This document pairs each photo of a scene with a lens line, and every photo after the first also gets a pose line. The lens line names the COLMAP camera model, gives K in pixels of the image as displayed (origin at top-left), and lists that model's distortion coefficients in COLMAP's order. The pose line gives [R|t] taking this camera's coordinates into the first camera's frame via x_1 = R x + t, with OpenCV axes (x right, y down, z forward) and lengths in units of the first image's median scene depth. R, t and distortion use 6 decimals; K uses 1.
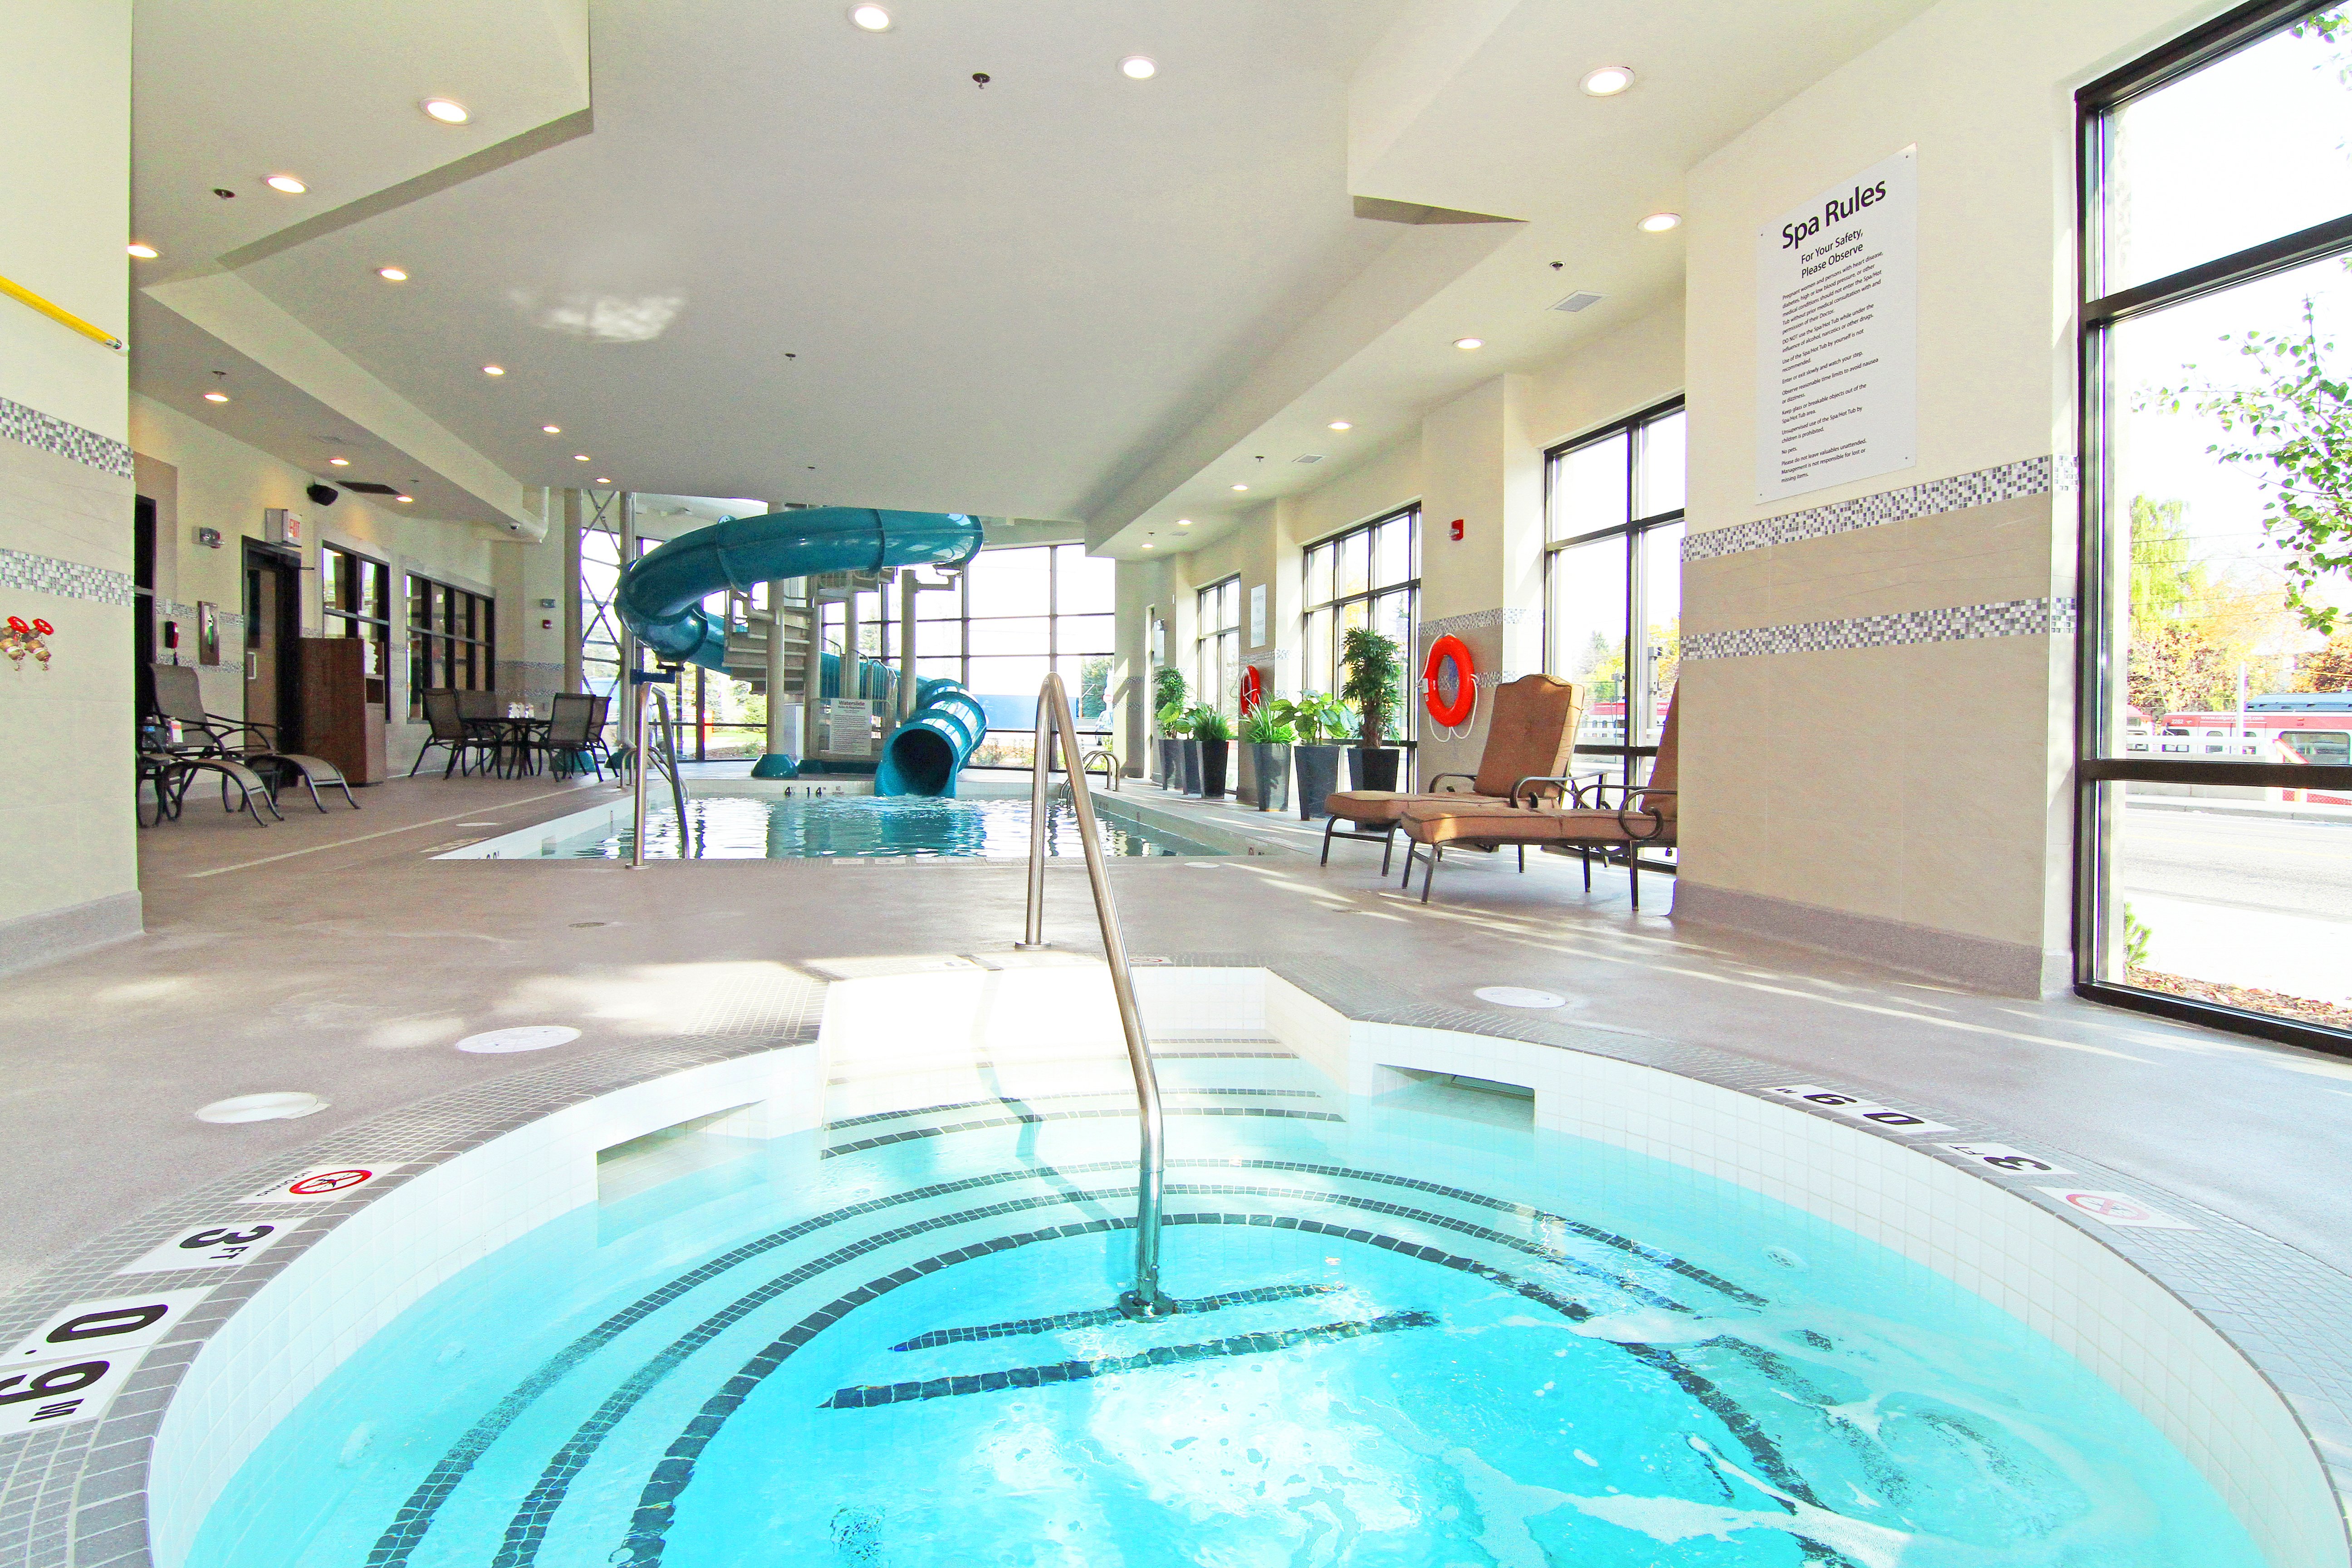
lens RADIAL K [[1199.2, 0, 1225.9], [0, 1199.2, 775.2], [0, 0, 1]] dist [-0.001807, -0.012709]
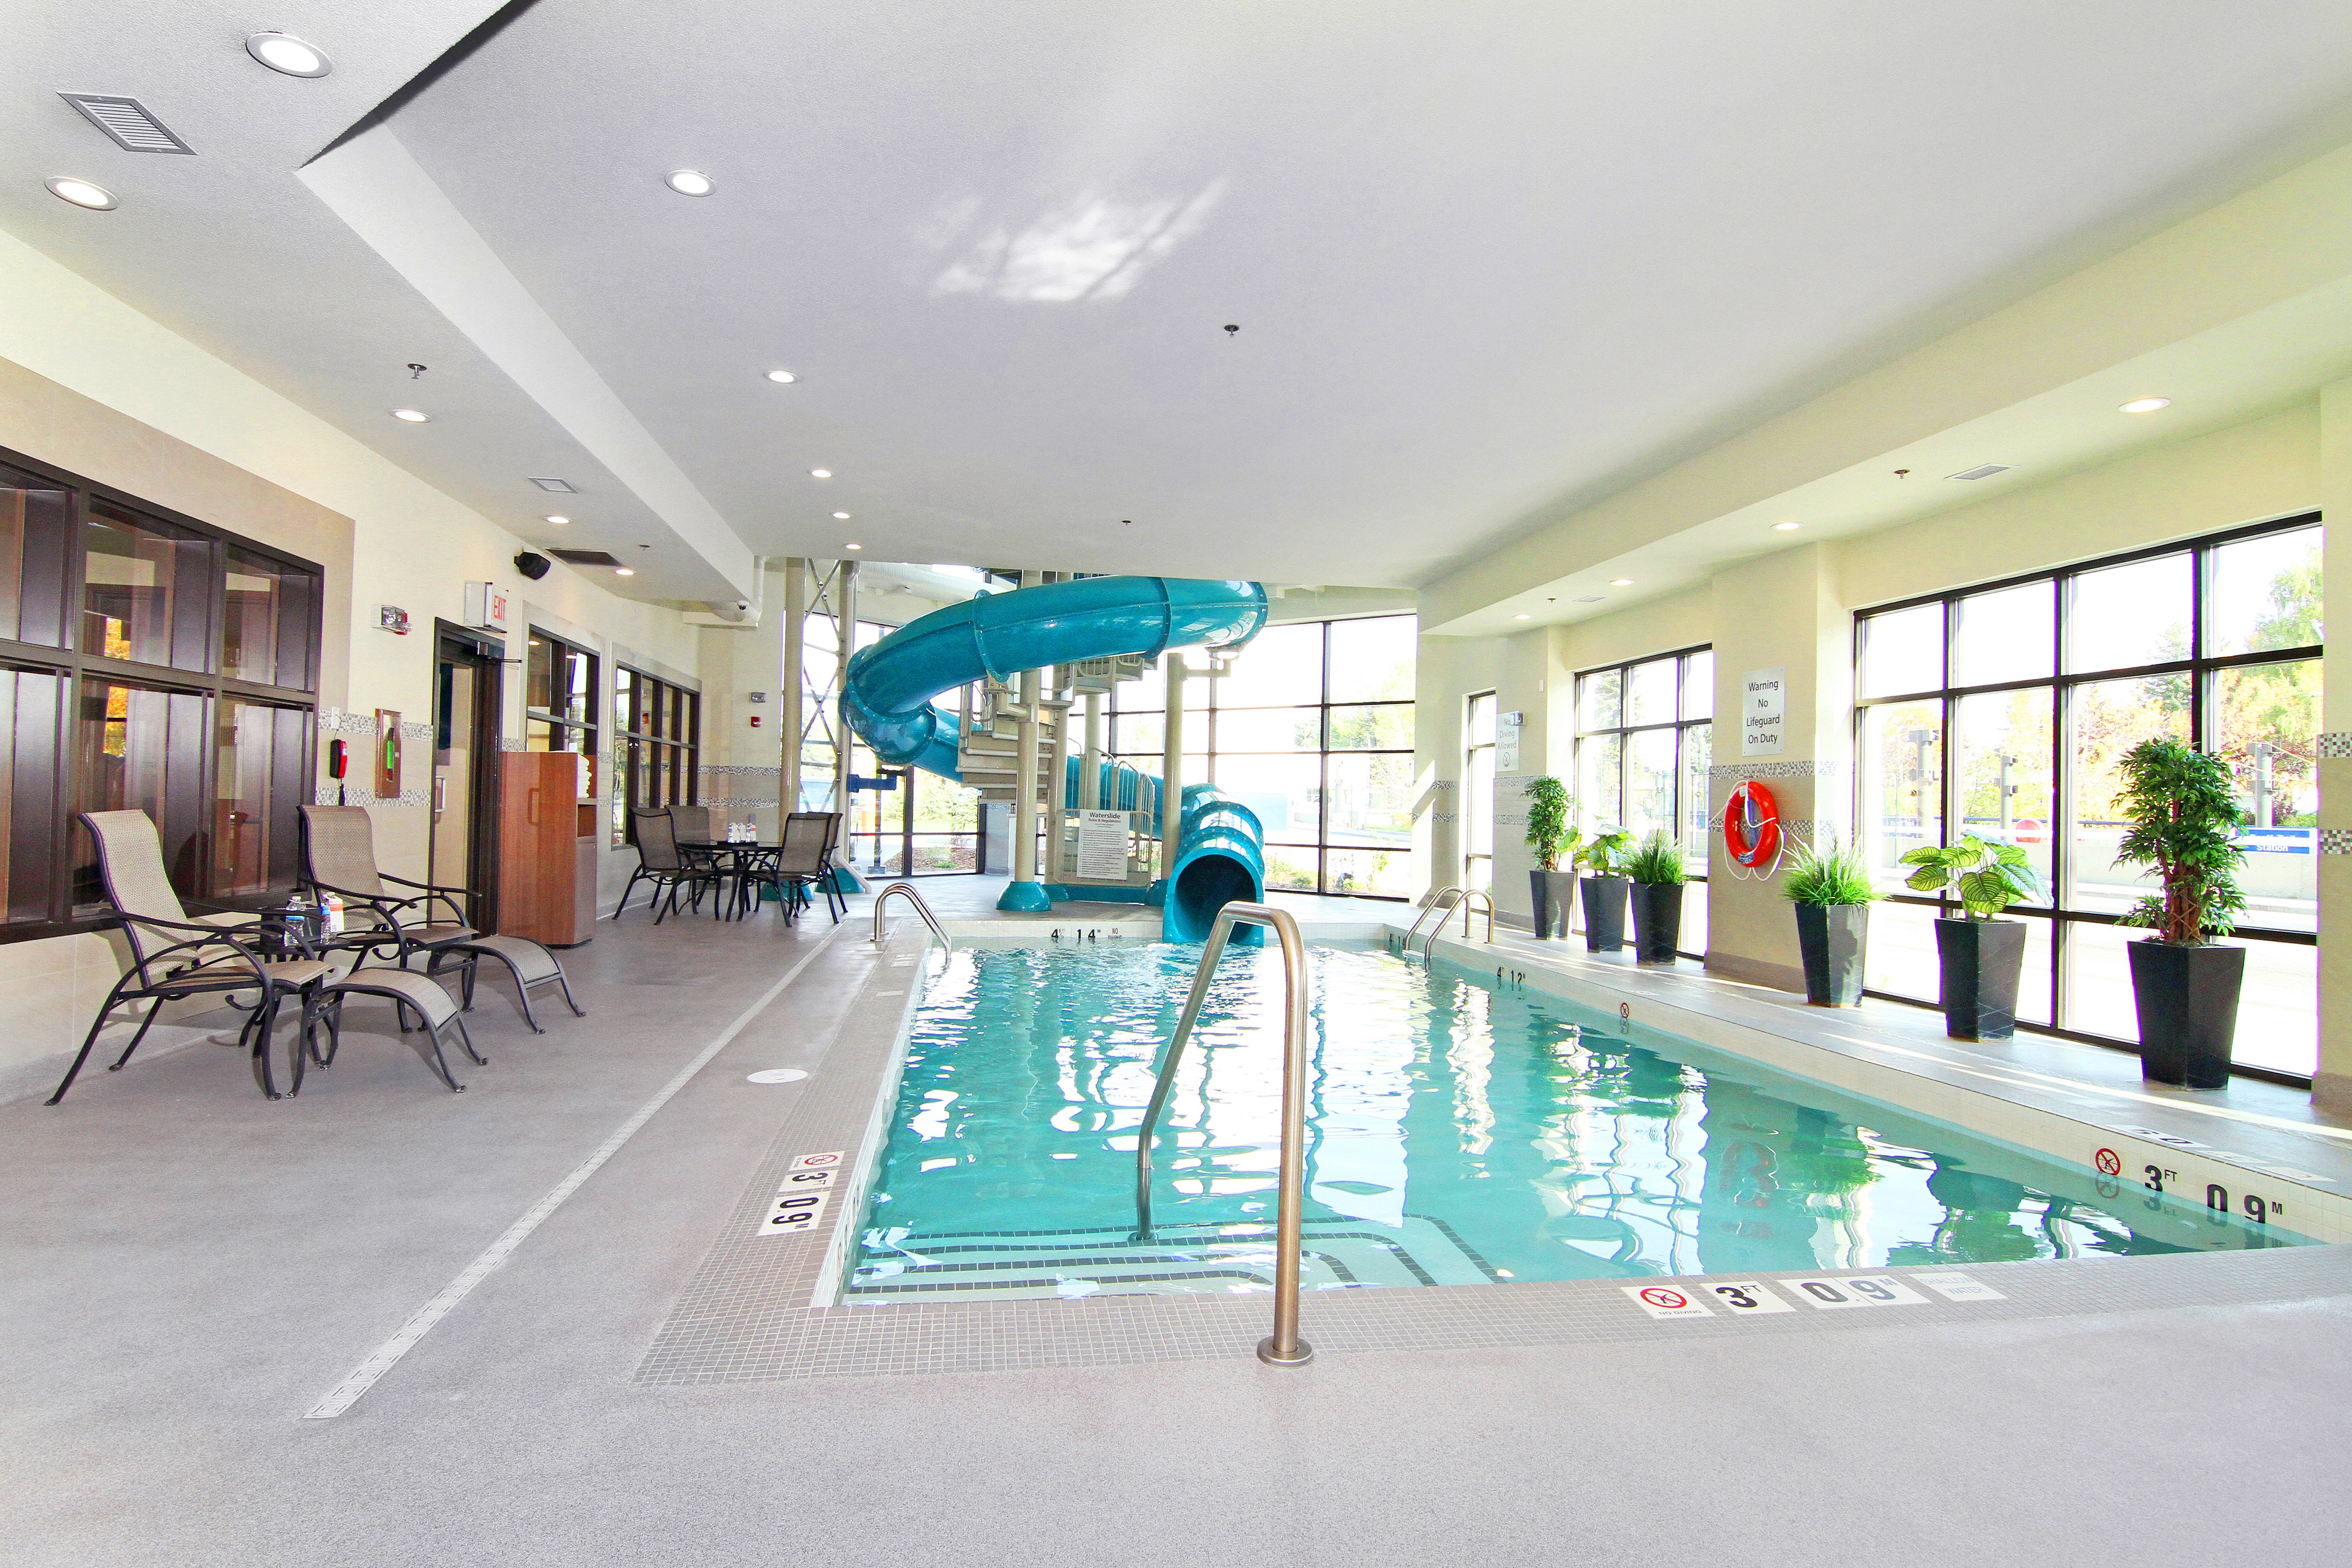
lens RADIAL K [[1208.0, 0, 1162.8], [0, 1208.0, 789.0], [0, 0, 1]] dist [-0.003250, -0.008510]
pose [[0.990742, 0.002130, -0.135743, -0.173816], [-0.009437, 0.998539, -0.053208, -0.037505], [0.135431, 0.053996, 0.989314, 0.204349]]
